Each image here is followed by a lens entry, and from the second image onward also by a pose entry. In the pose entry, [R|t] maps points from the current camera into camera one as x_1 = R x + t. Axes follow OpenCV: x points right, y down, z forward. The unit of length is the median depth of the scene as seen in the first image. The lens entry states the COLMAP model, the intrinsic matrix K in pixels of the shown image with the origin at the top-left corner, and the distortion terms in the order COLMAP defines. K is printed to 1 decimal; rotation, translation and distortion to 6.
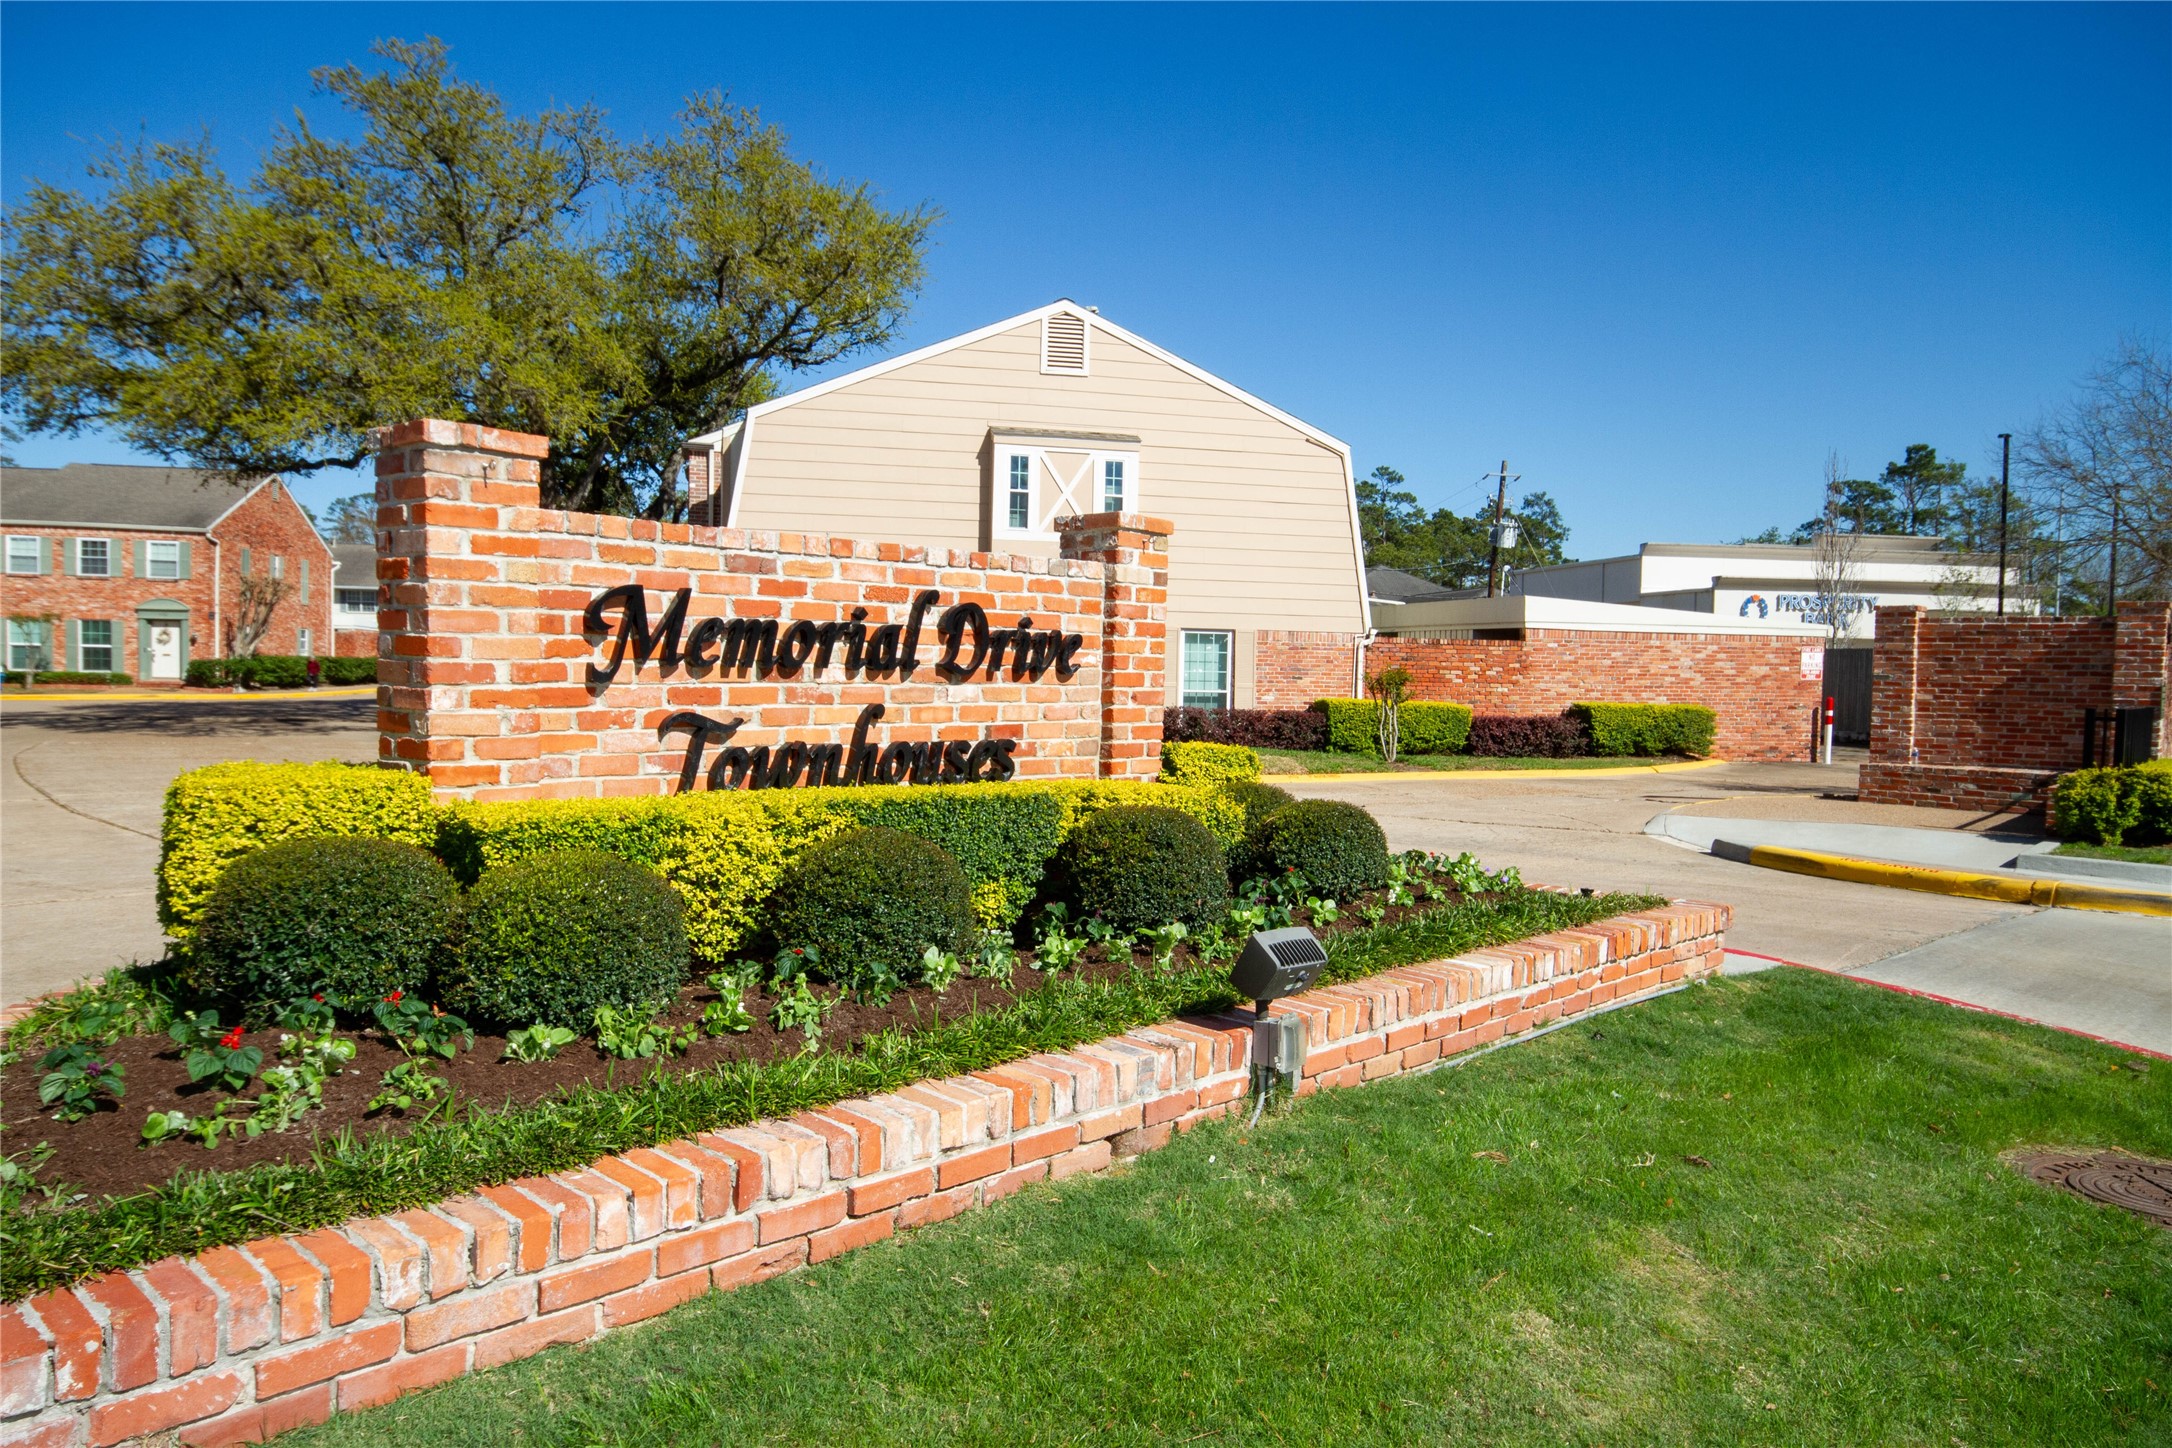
lens RADIAL K [[1484.6, 0, 1086.0], [0, 1484.6, 724.0], [0, 0, 1]] dist [0.007987, 0.005231]
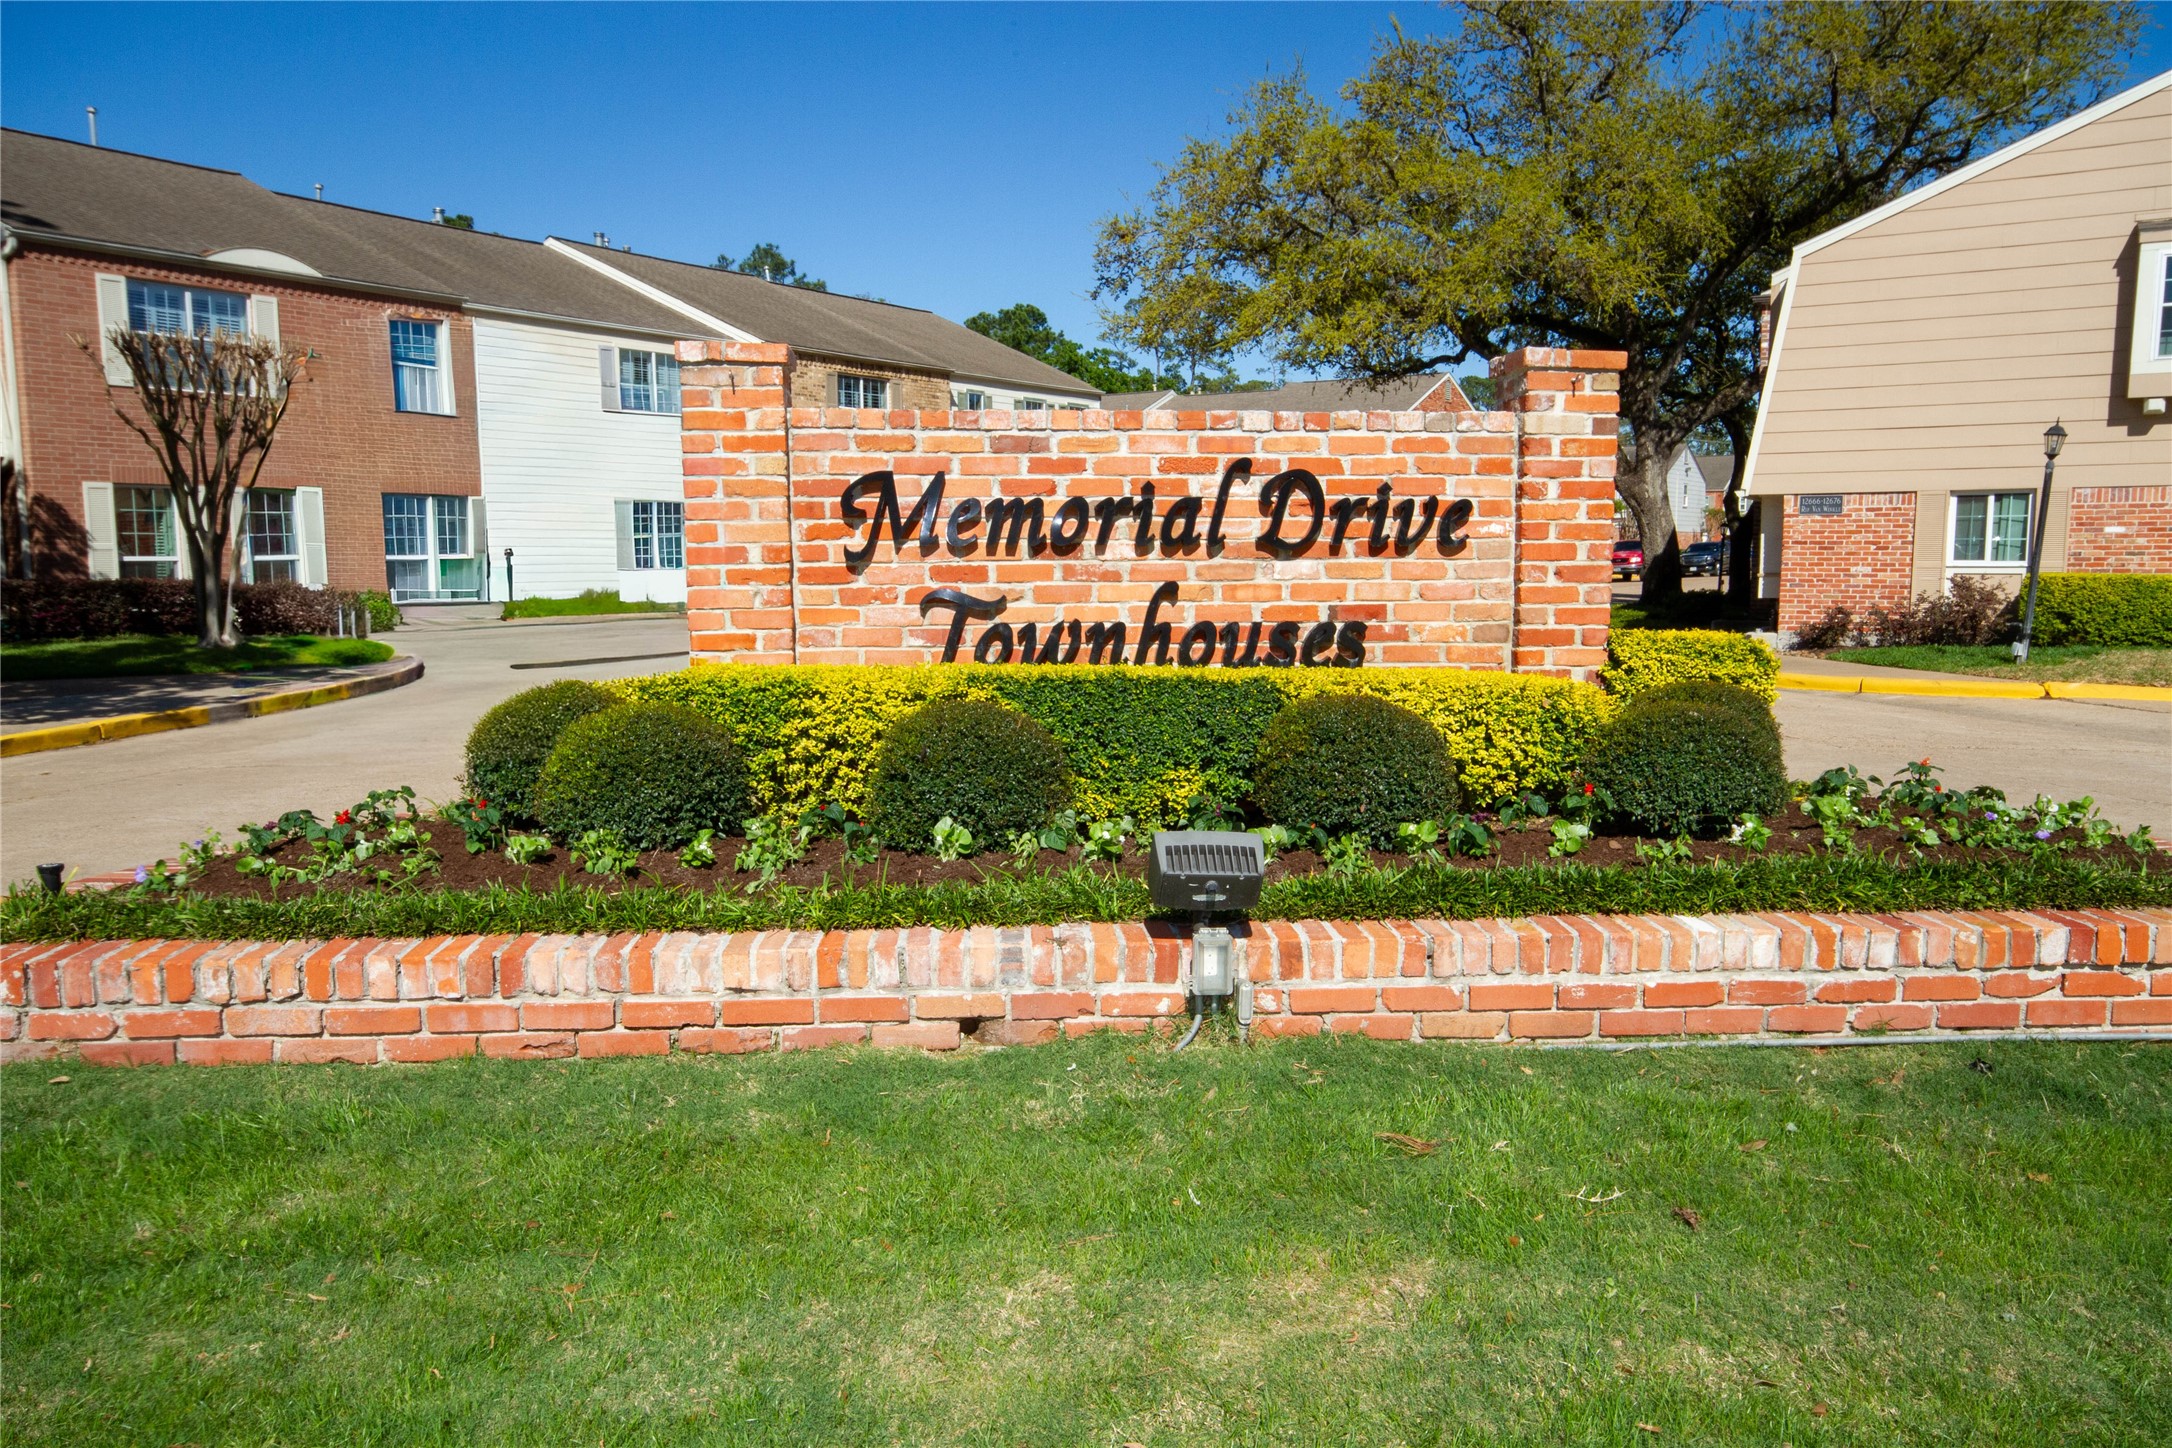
lens RADIAL K [[1590.7, 0, 1086.0], [0, 1590.7, 724.0], [0, 0, 1]] dist [-0.001740, 0.031146]
pose [[0.747661, 0.051404, -0.662088, 0.537465], [-0.008146, 0.997634, 0.068257, 0.009390], [0.664030, -0.045640, 0.746312, 0.203155]]
